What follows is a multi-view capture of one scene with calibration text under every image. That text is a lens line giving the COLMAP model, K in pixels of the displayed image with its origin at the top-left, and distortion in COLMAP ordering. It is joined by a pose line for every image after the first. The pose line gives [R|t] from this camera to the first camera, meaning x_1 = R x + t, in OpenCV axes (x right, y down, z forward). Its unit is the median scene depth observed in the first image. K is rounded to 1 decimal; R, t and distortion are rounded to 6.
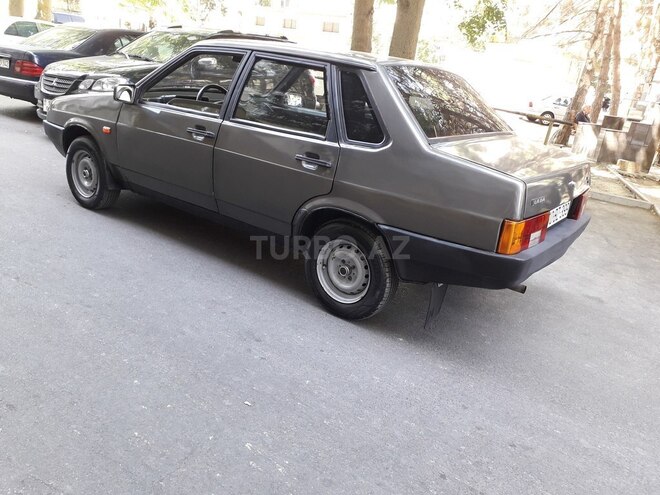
lens RADIAL K [[543.6, 0, 337.0], [0, 543.6, 252.9], [0, 0, 1]] dist [0.048750, -0.073138]
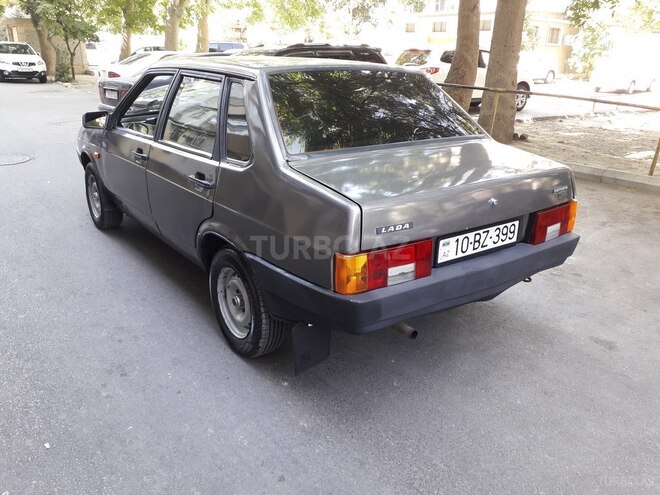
lens RADIAL K [[543.6, 0, 329.0], [0, 543.6, 247.0], [0, 0, 1]] dist [0.048750, -0.073138]
pose [[0.949386, 0.004515, -0.314081, 0.454504], [-0.010849, 0.999771, -0.018423, -0.043702], [0.313926, 0.020898, 0.949218, 0.191983]]
